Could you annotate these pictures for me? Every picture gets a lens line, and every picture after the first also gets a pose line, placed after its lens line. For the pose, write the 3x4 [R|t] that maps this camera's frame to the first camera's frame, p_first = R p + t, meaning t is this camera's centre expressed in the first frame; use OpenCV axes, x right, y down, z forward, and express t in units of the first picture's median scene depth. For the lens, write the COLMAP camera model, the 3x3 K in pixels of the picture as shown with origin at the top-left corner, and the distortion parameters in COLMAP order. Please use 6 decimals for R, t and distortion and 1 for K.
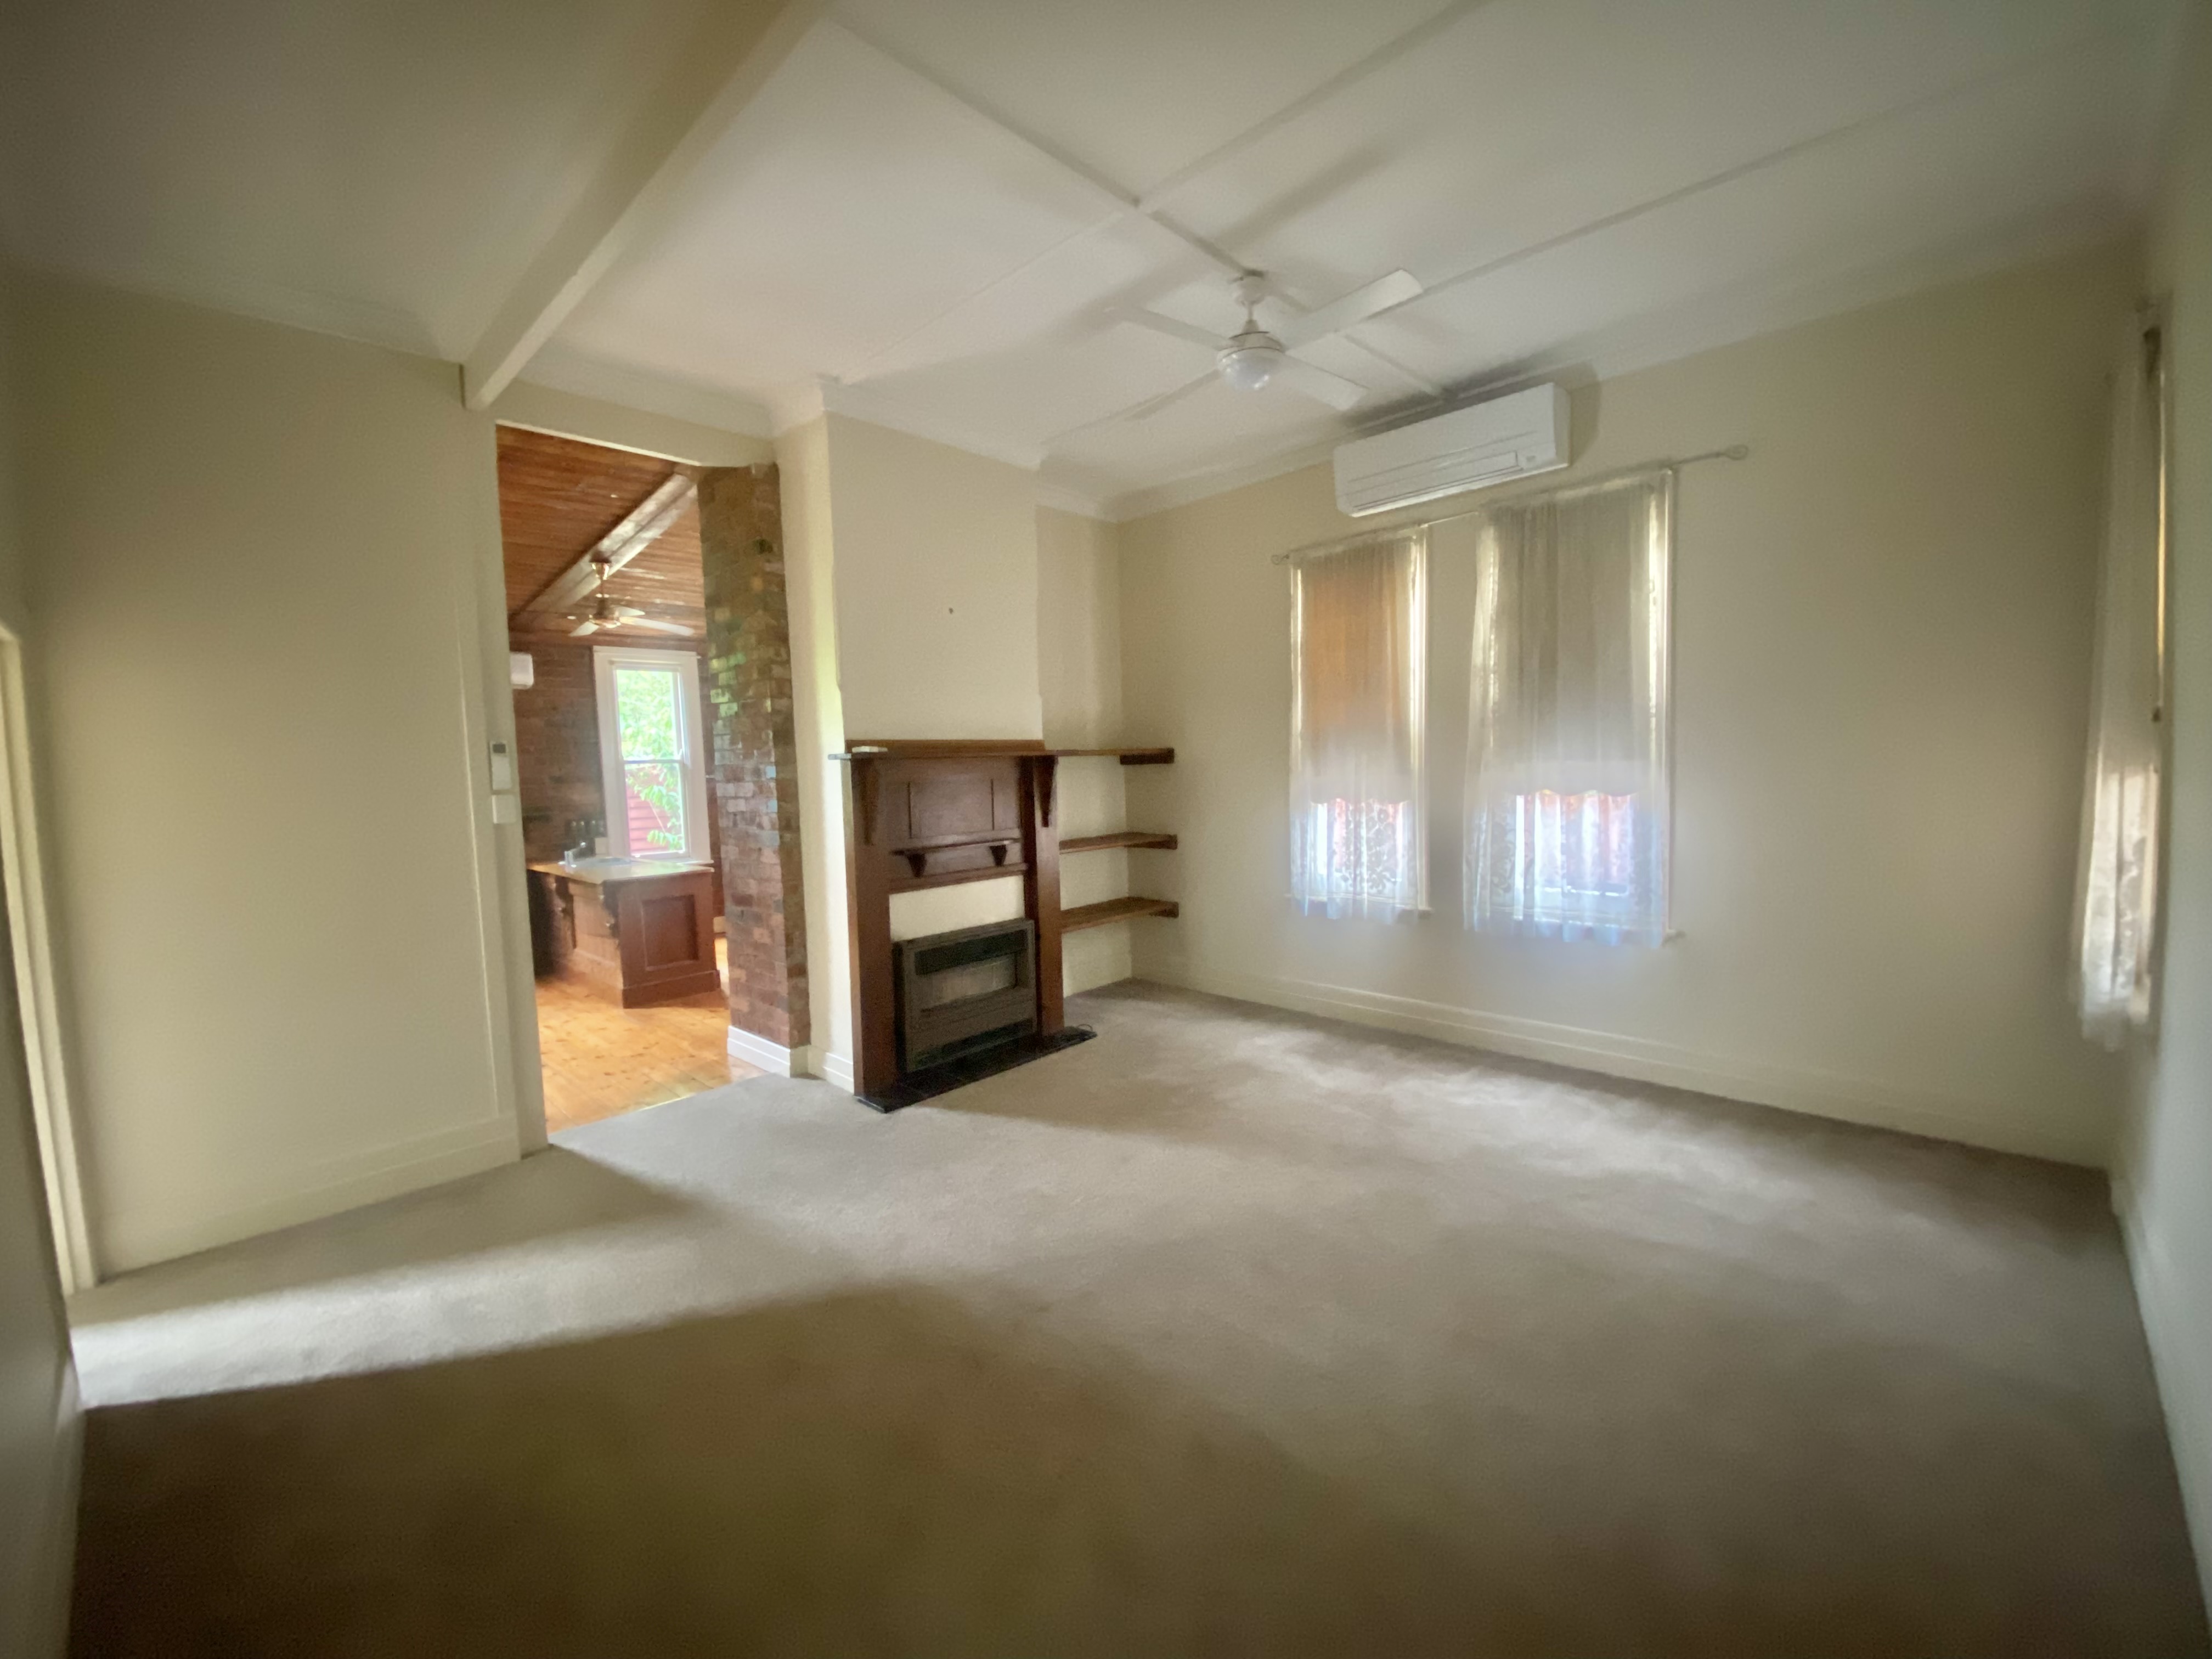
lens RADIAL K [[892.5, 0, 1102.7], [0, 892.5, 826.1], [0, 0, 1]] dist [0.035174, -0.021237]
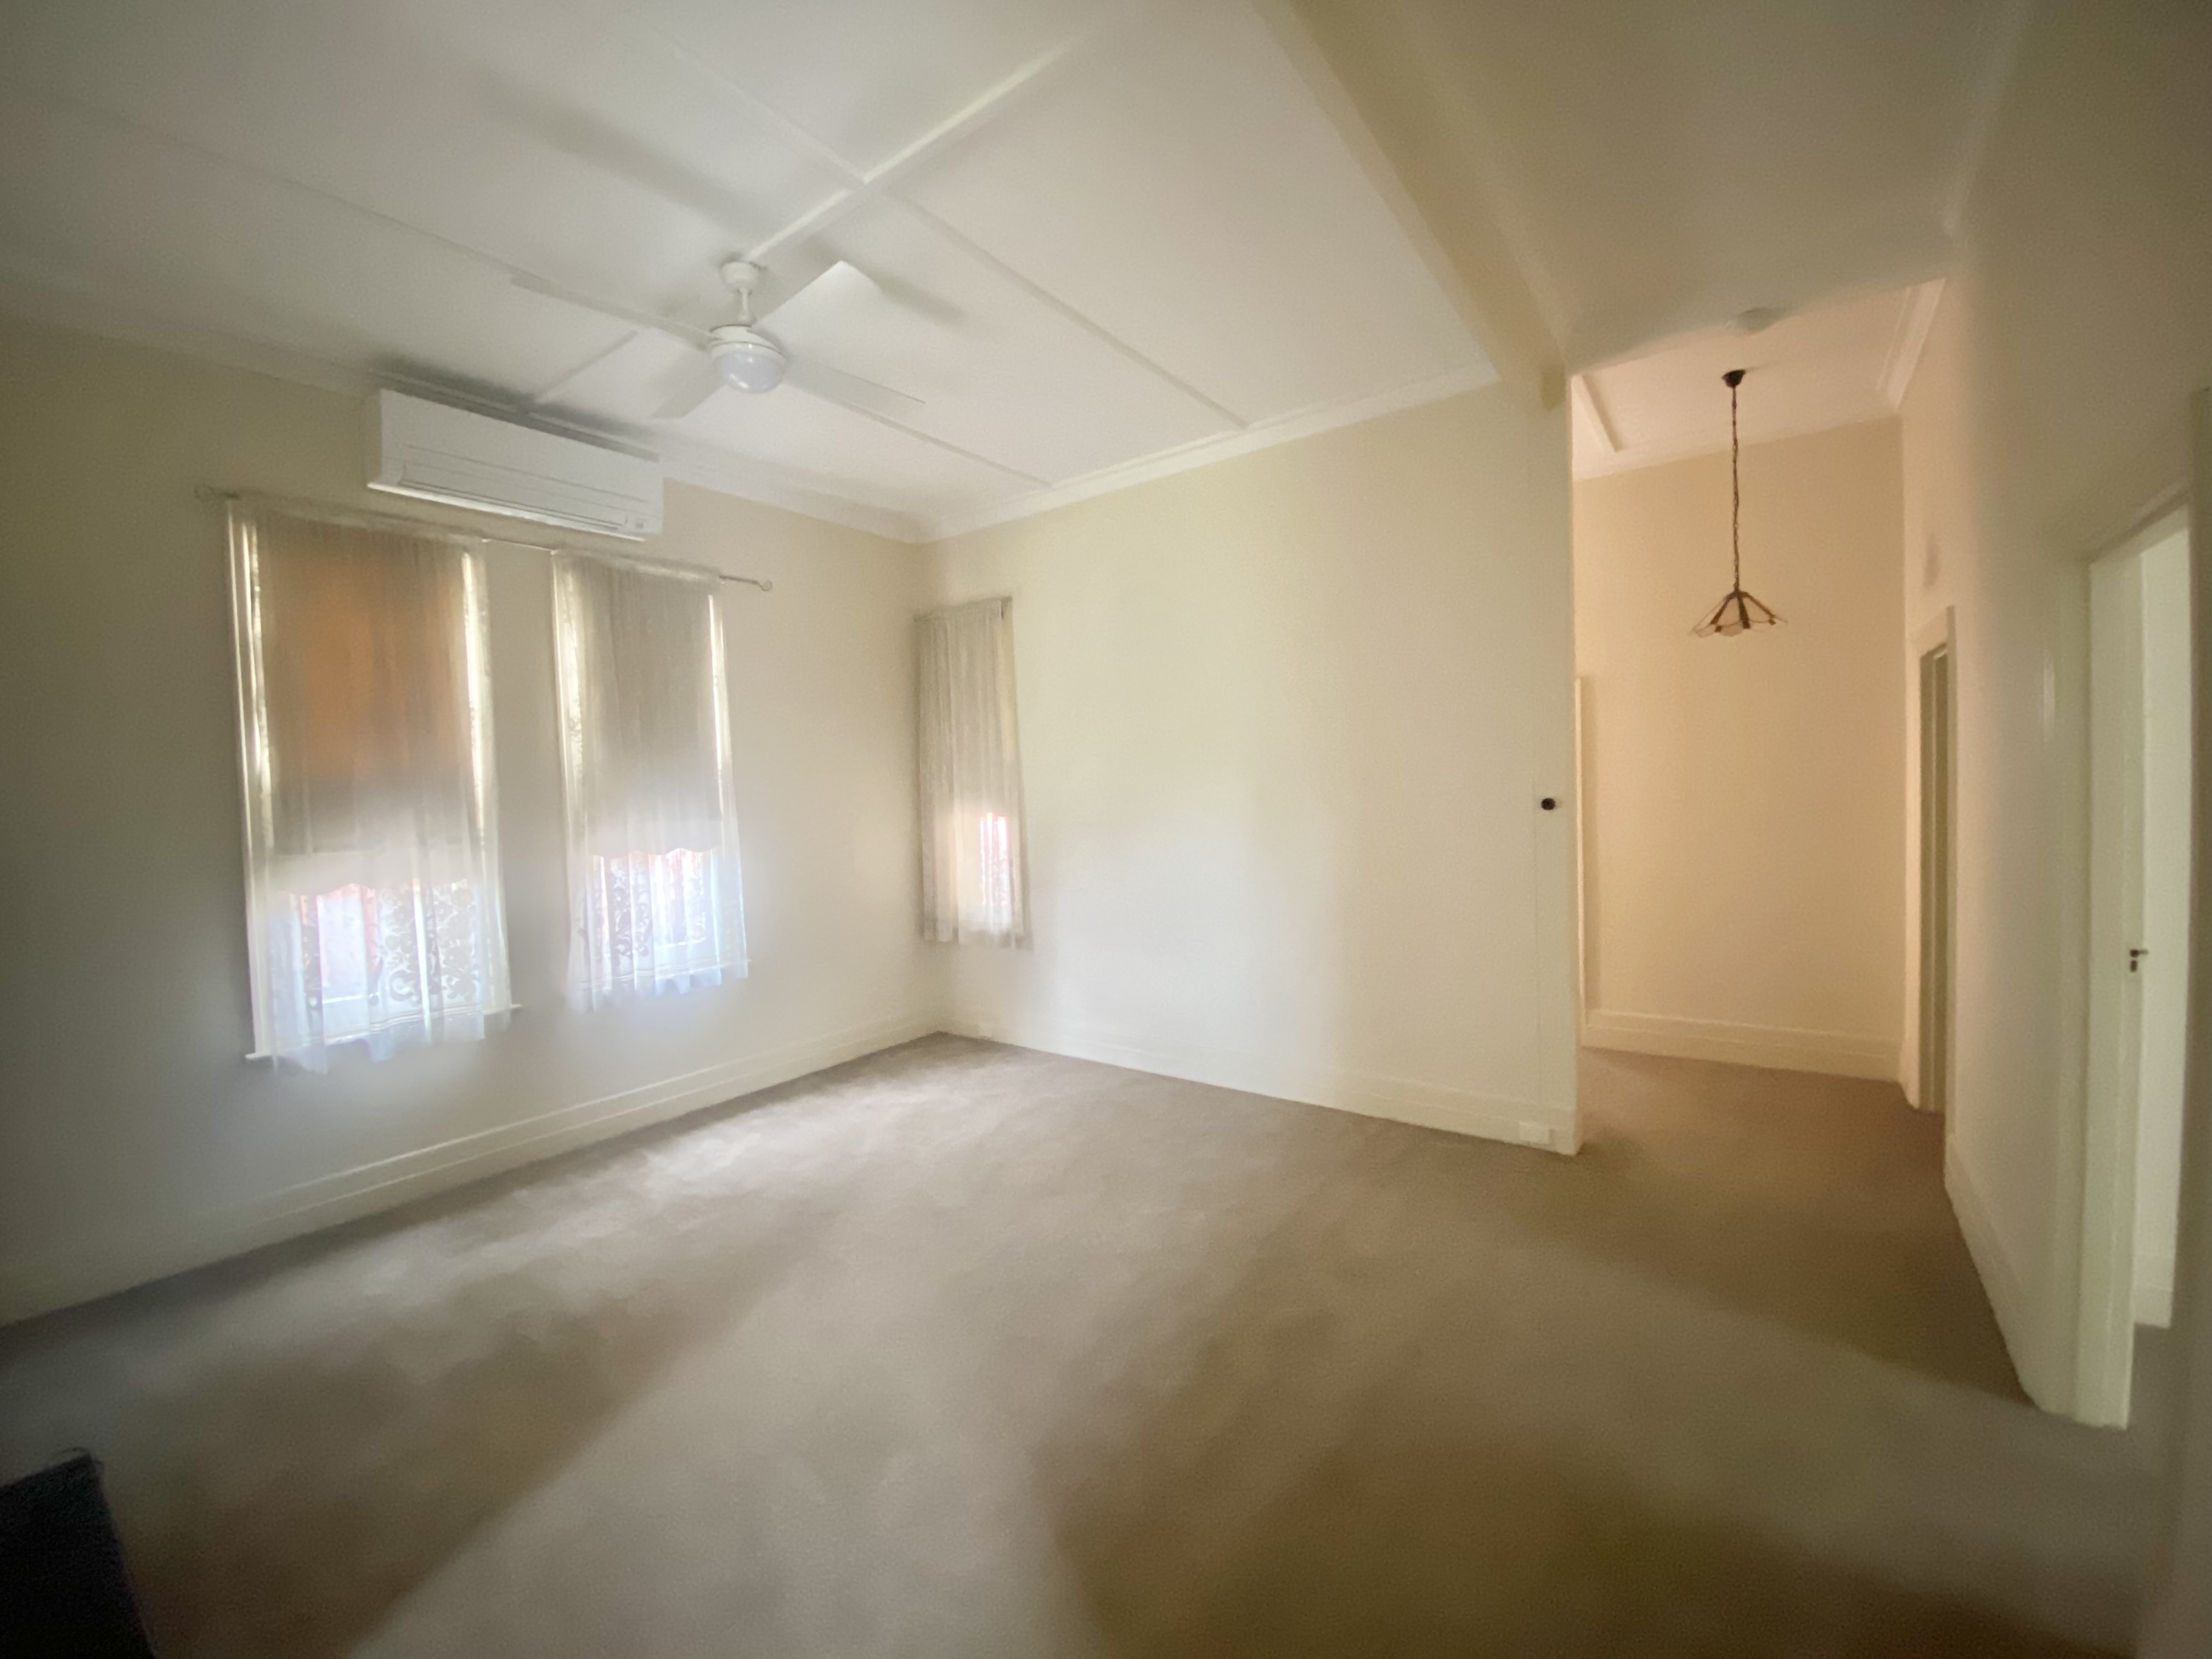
lens RADIAL K [[892.5, 0, 1102.7], [0, 892.5, 826.1], [0, 0, 1]] dist [0.035174, -0.021237]
pose [[-0.126021, -0.006770, 0.992004, -0.567557], [0.110123, 0.993701, 0.020771, -0.031202], [-0.985896, 0.111860, -0.124482, 0.611237]]
